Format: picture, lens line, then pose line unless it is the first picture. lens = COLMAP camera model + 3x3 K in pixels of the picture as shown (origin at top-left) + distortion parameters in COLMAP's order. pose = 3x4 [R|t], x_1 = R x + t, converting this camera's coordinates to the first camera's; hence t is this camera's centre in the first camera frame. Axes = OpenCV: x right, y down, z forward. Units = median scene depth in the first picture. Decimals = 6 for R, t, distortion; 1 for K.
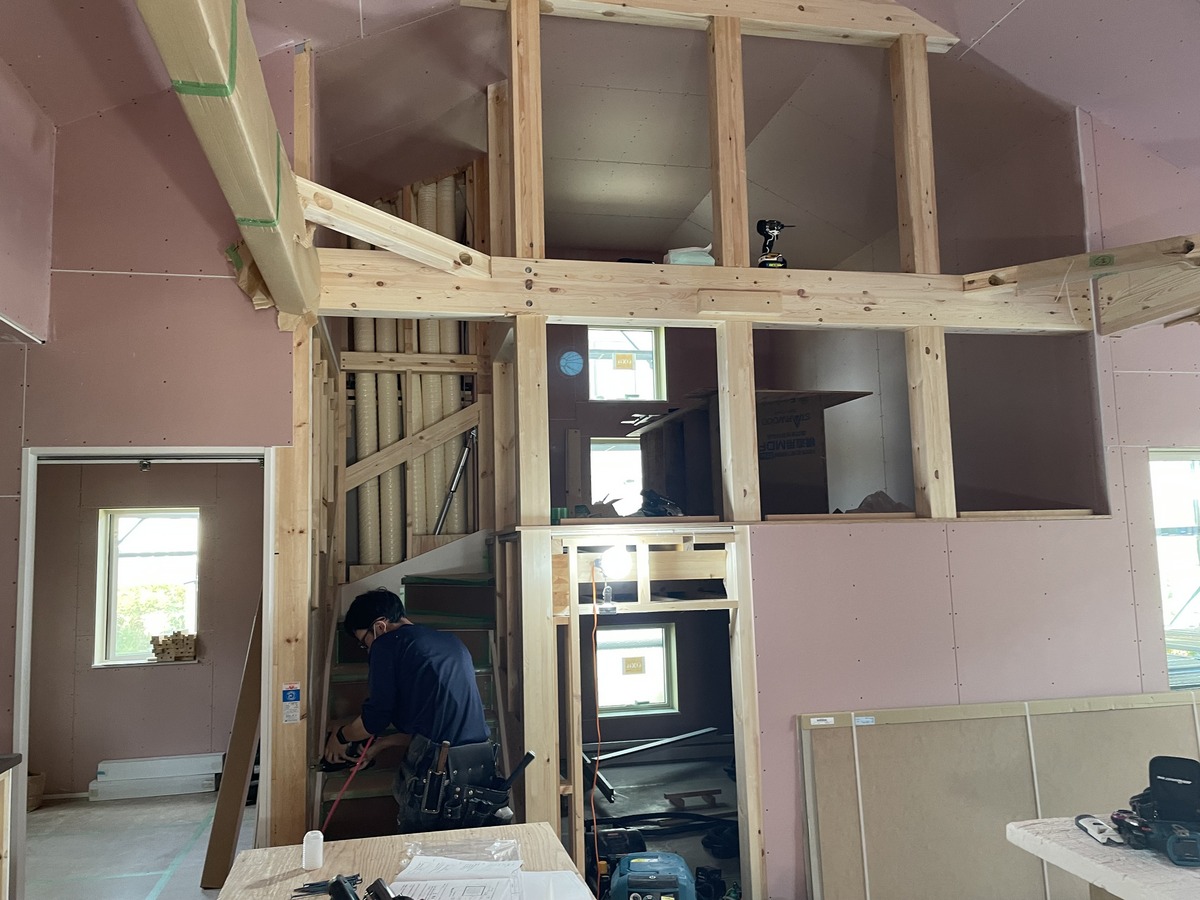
lens RADIAL K [[926.3, 0, 600.0], [0, 926.3, 450.0], [0, 0, 1]] dist [0.095132, -0.115677]
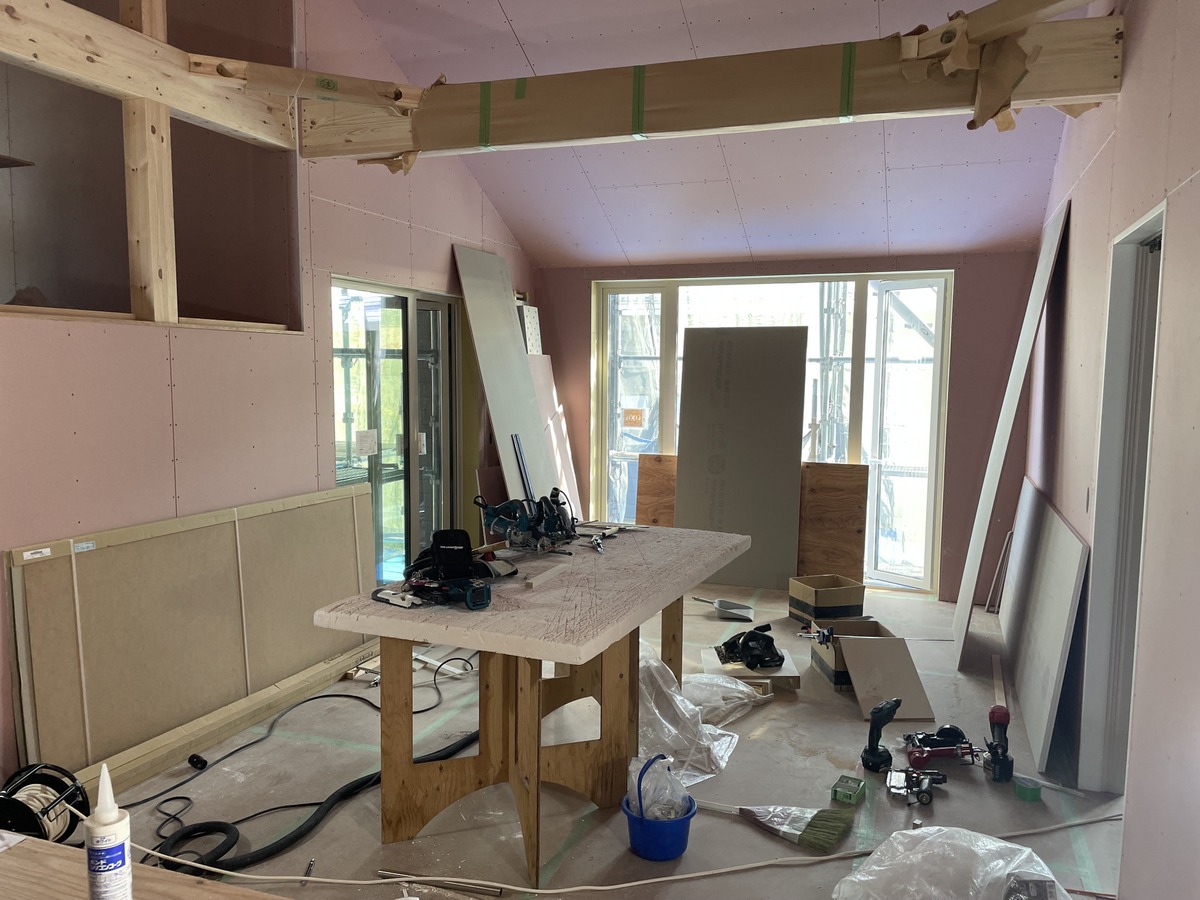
lens RADIAL K [[926.3, 0, 600.0], [0, 926.3, 450.0], [0, 0, 1]] dist [0.095132, -0.115677]
pose [[0.526388, -0.040959, 0.849257, -0.193502], [-0.116710, 0.985903, 0.119889, 0.034810], [-0.842196, -0.162225, 0.514188, 0.143886]]
